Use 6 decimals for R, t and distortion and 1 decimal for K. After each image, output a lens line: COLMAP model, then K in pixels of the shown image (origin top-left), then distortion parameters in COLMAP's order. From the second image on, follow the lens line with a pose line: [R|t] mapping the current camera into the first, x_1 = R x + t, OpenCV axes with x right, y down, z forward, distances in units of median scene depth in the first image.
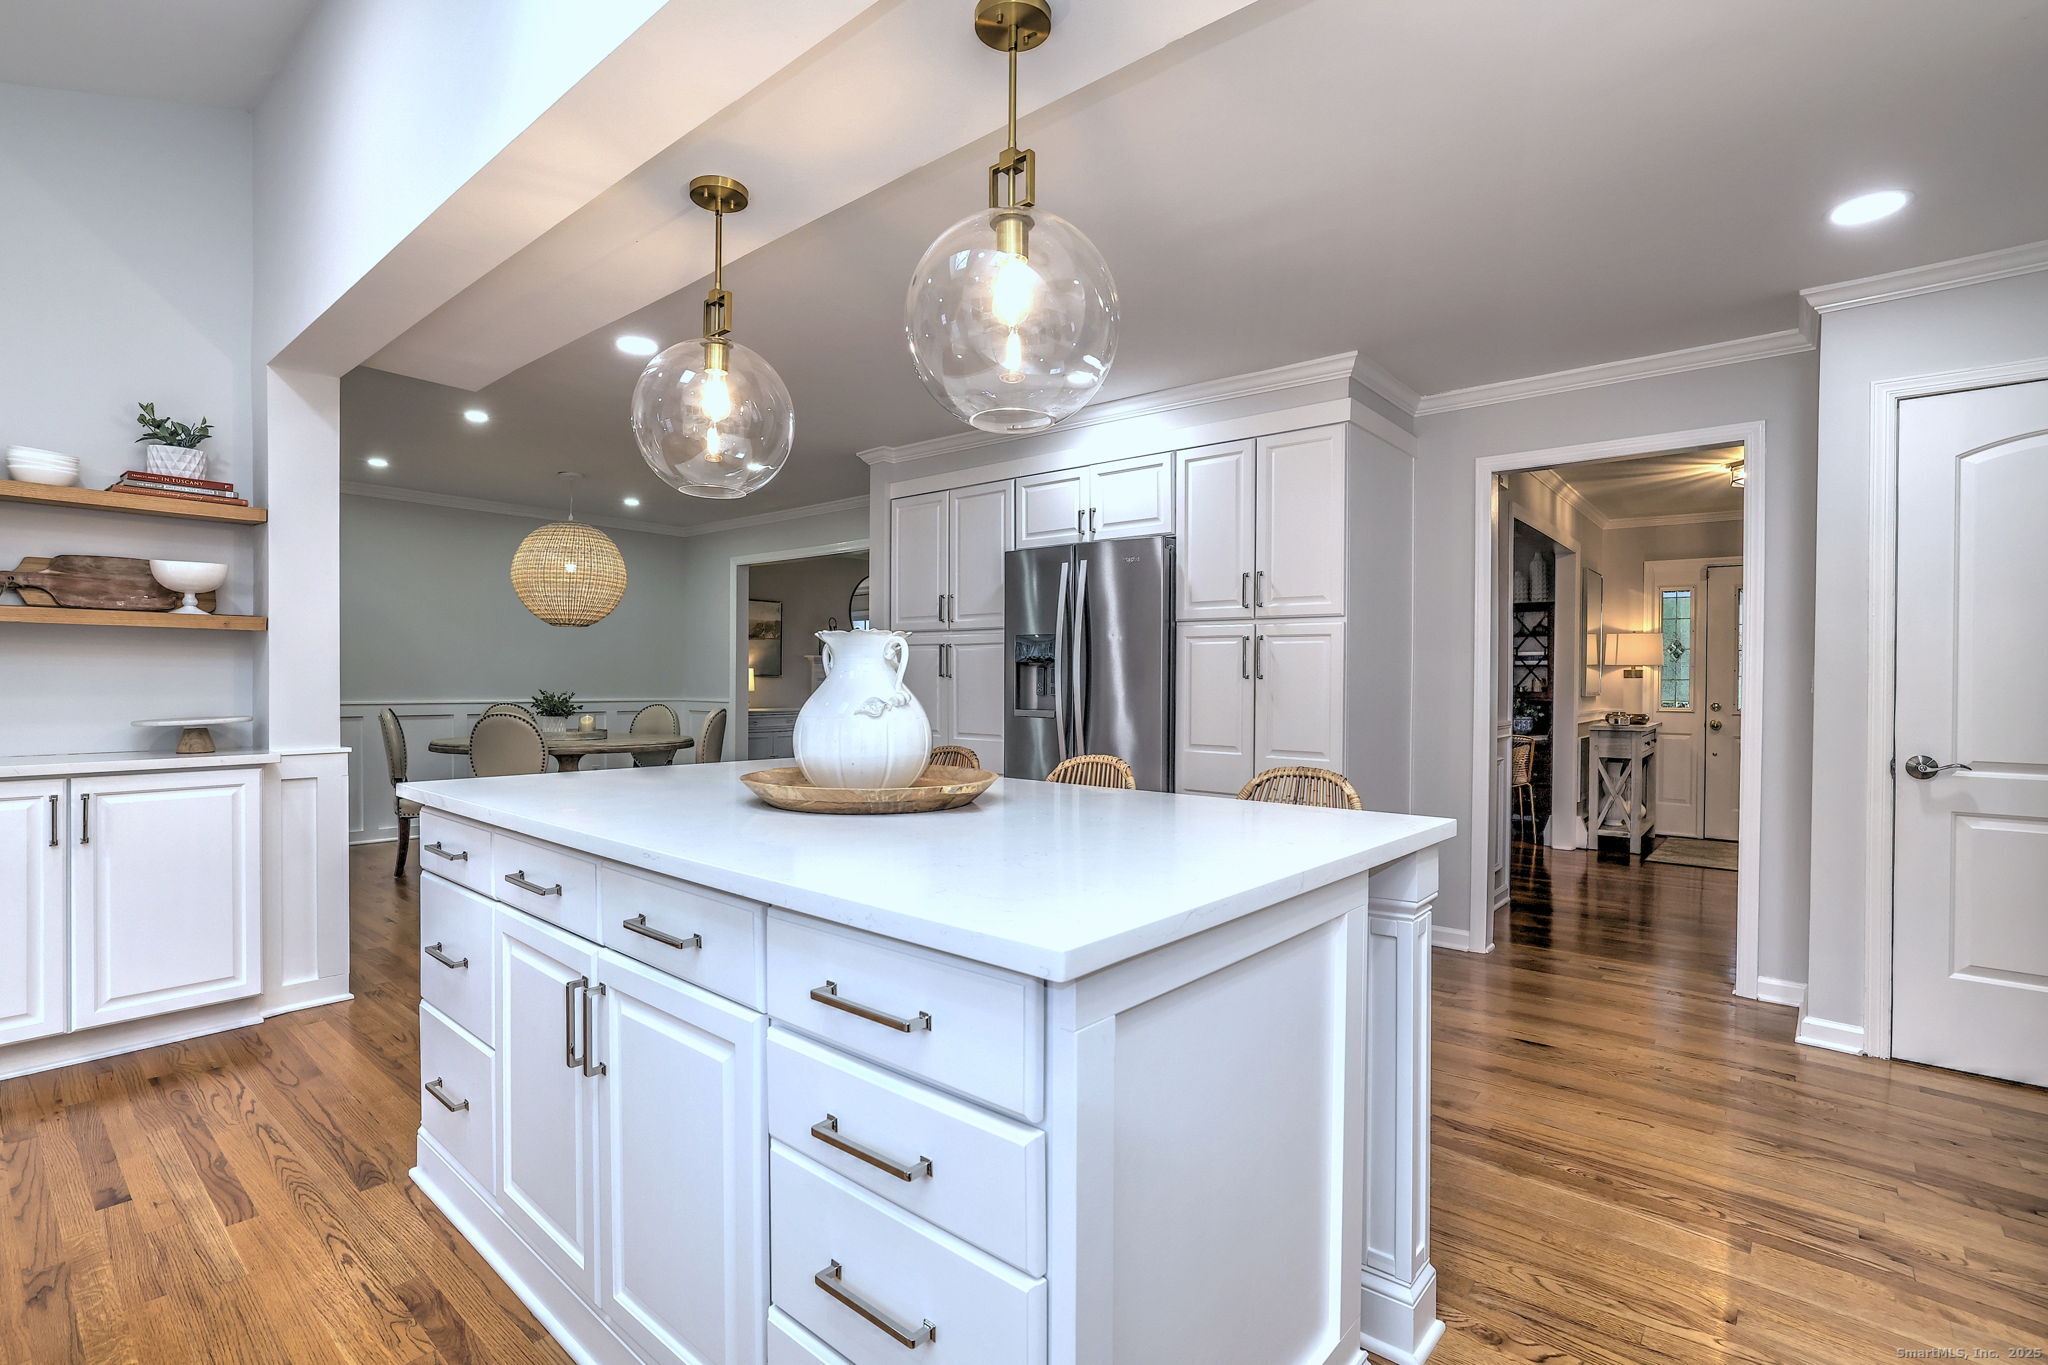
lens RADIAL K [[904.6, 0, 1033.2], [0, 904.6, 675.8], [0, 0, 1]] dist [-0.023677, 0.000734]
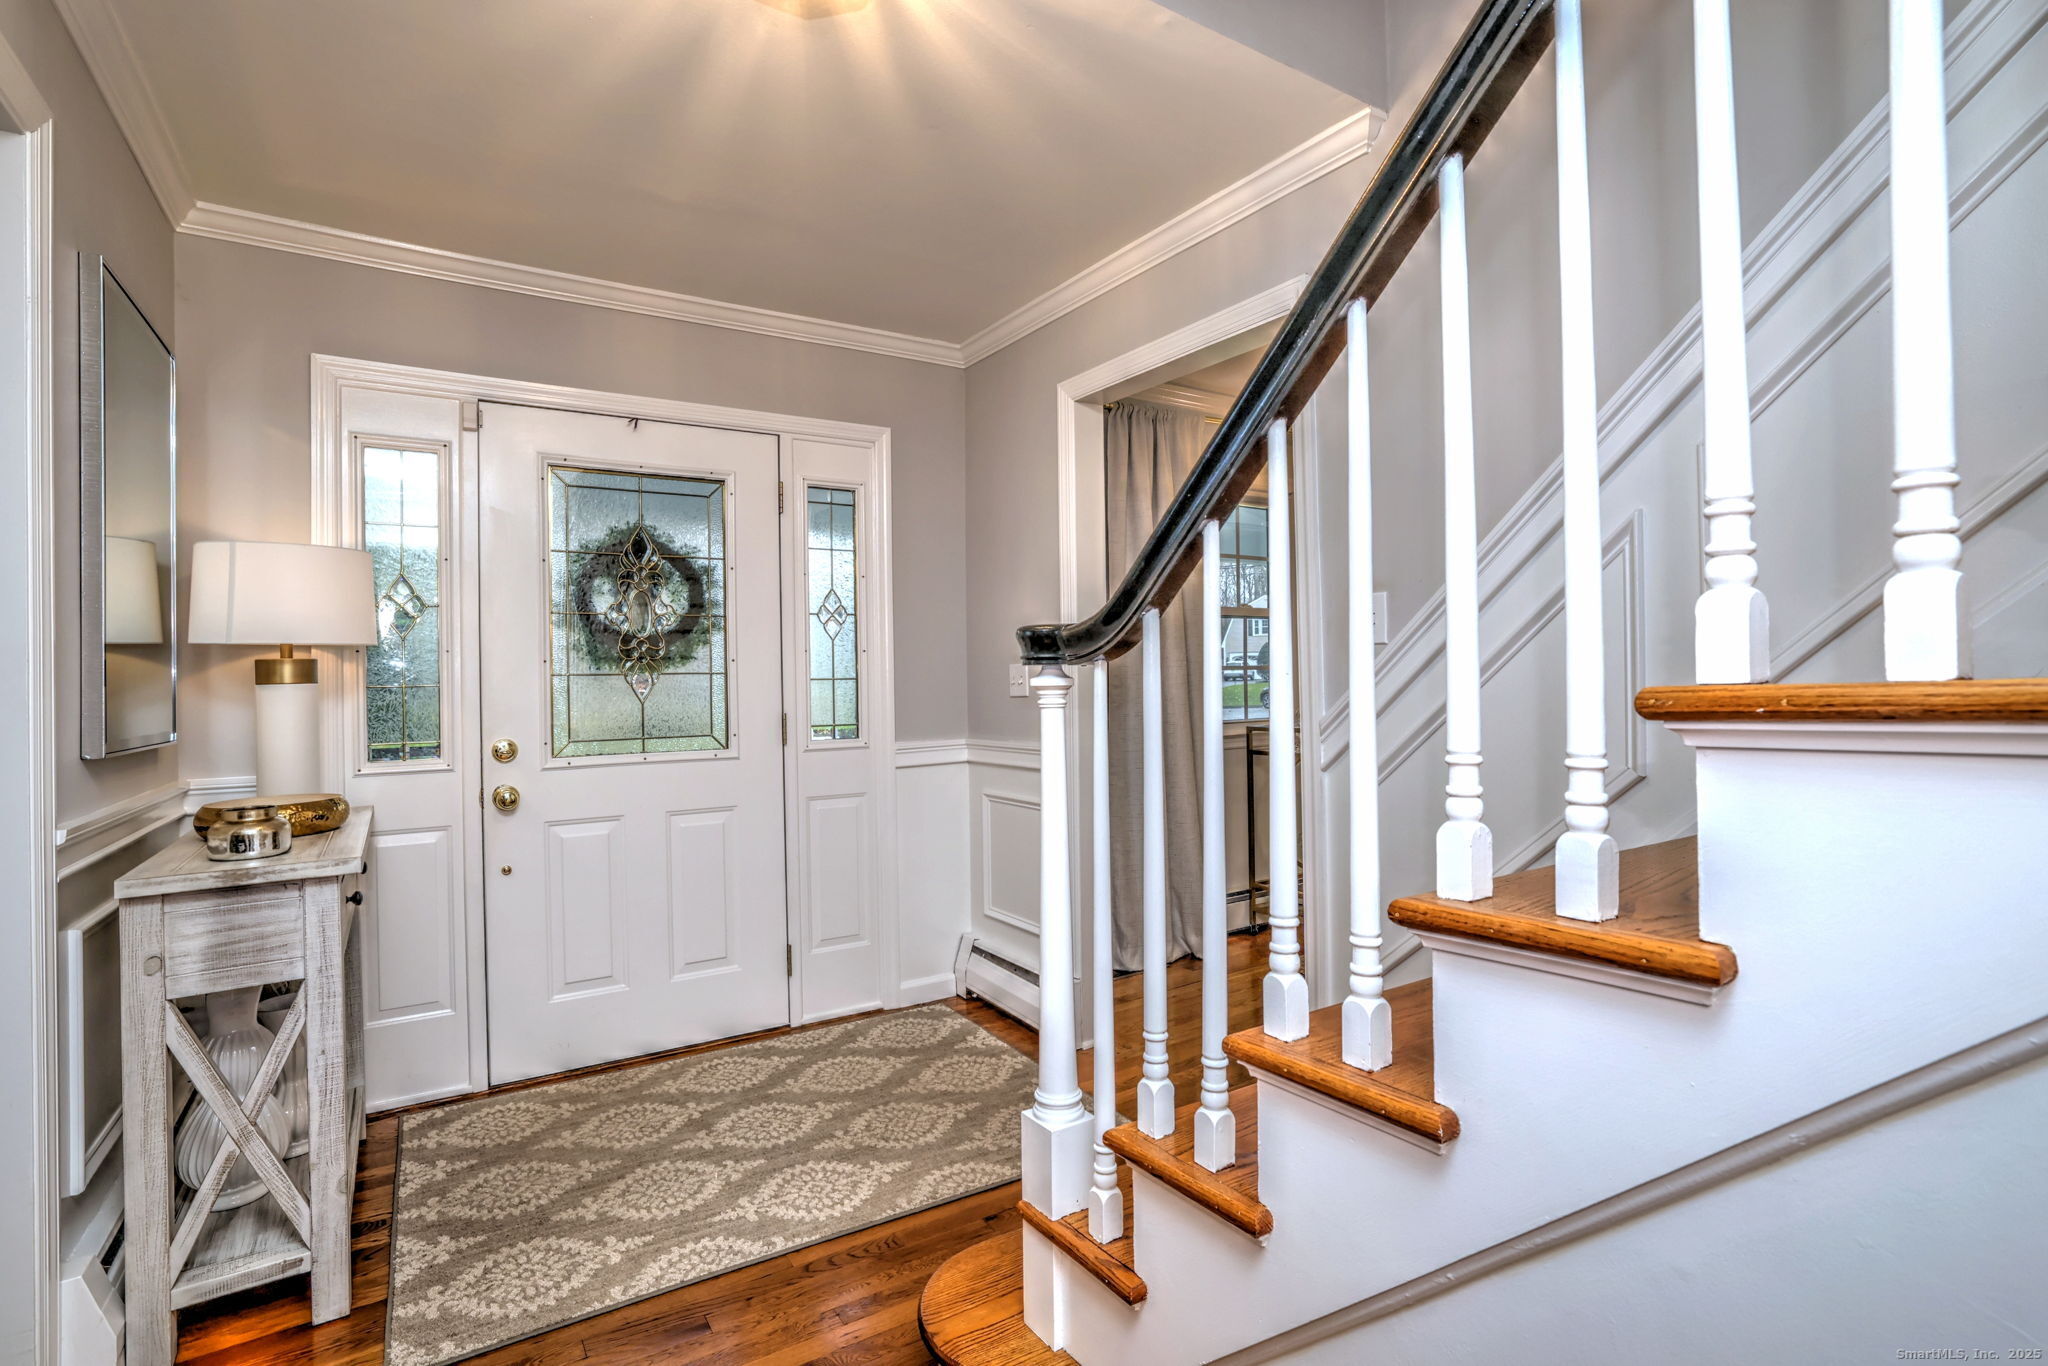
lens RADIAL K [[904.6, 0, 1033.2], [0, 904.6, 676.3], [0, 0, 1]] dist [-0.023677, 0.000734]
pose [[0.248122, -0.002406, 0.968726, 0.443362], [0.008462, 0.999964, 0.000316, 0.002321], [-0.968692, 0.008119, 0.248133, 0.688053]]
